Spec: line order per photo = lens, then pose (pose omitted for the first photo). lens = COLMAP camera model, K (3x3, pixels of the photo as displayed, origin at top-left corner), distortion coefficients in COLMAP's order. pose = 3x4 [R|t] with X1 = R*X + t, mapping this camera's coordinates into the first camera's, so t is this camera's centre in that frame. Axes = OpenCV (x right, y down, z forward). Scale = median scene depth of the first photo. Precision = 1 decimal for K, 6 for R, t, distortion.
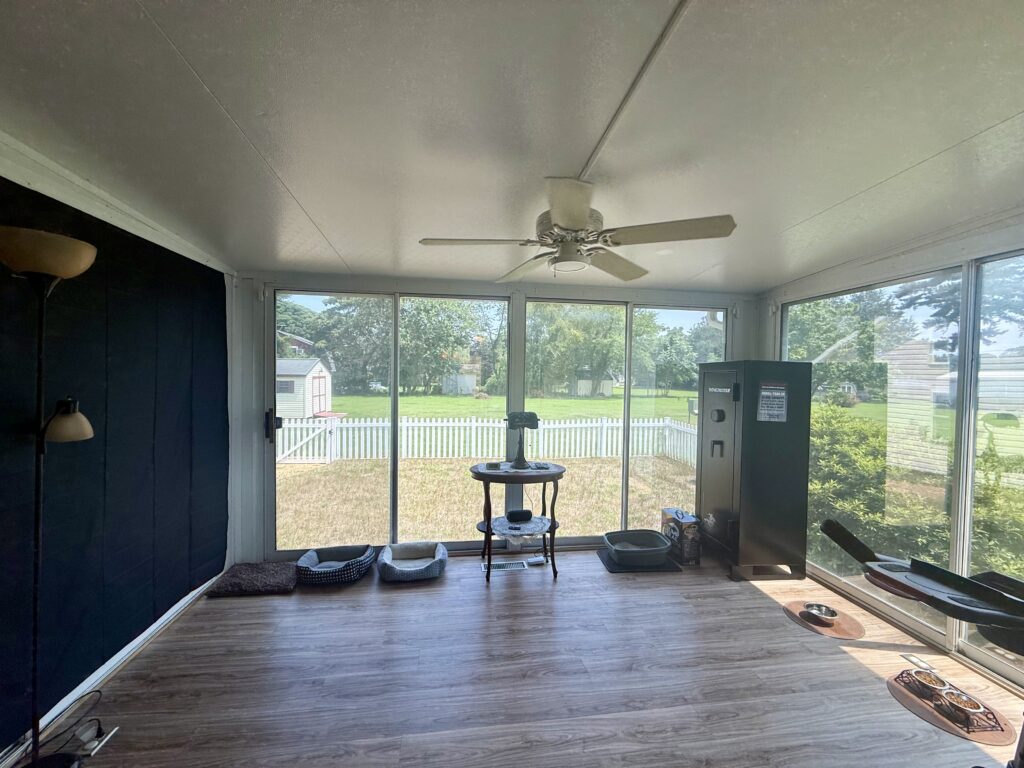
lens RADIAL K [[407.7, 0, 507.8], [0, 407.7, 383.9], [0, 0, 1]] dist [-0.002228, 0.000744]
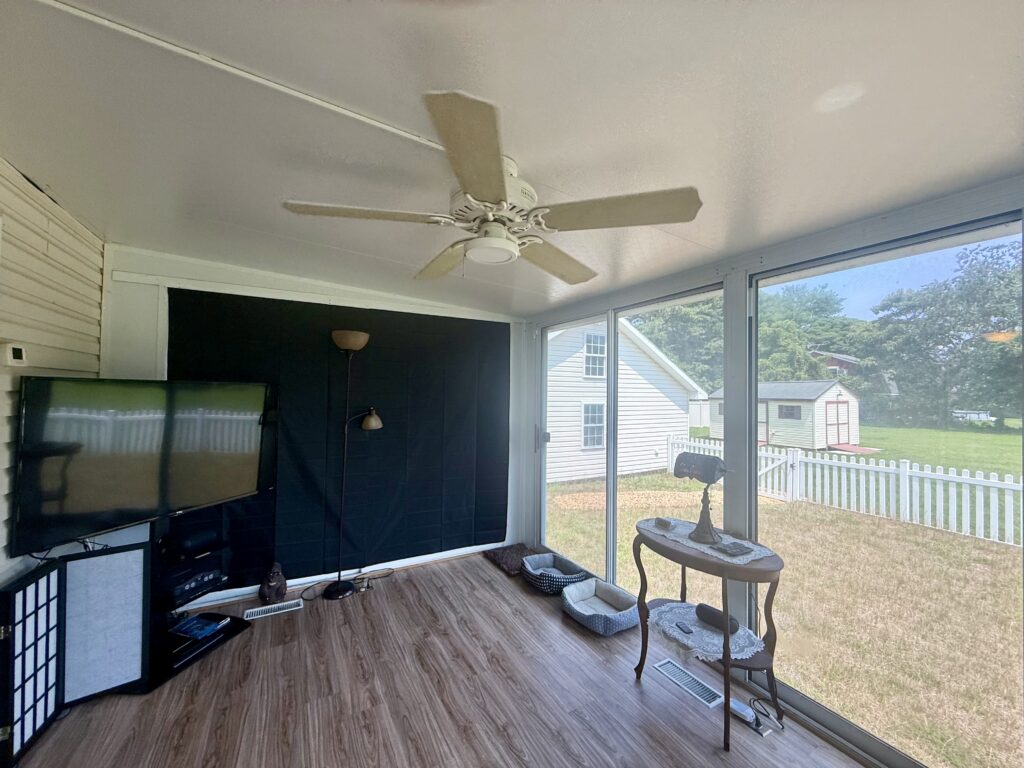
lens RADIAL K [[407.7, 0, 507.8], [0, 407.7, 383.9], [0, 0, 1]] dist [-0.002228, 0.000744]
pose [[0.361653, -0.028946, -0.931863, 0.149264], [-0.026405, 0.998799, -0.041273, -0.002490], [0.931939, 0.039532, 0.360454, 0.130435]]
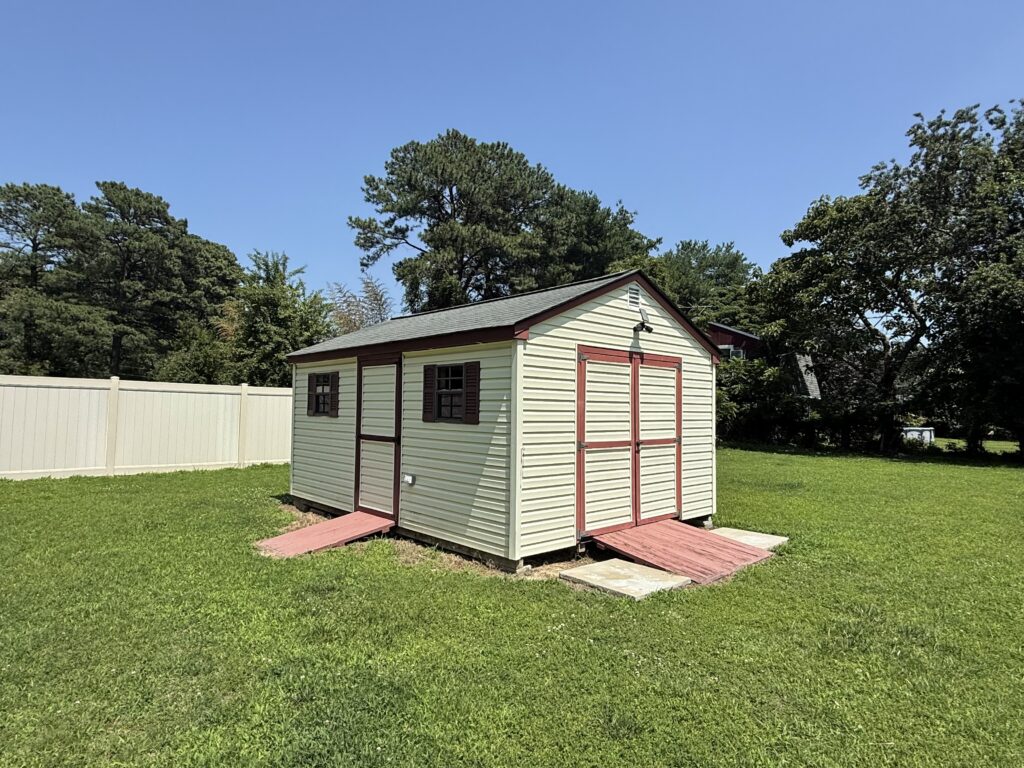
lens RADIAL K [[577.3, 0, 512.0], [0, 577.3, 384.0], [0, 0, 1]] dist [-0.004507, -0.000585]
pose [[0.605619, -0.032011, -0.795111, -0.534161], [-0.035706, 0.997091, -0.067338, 0.039658], [0.794953, 0.069171, 0.602714, 1.555684]]
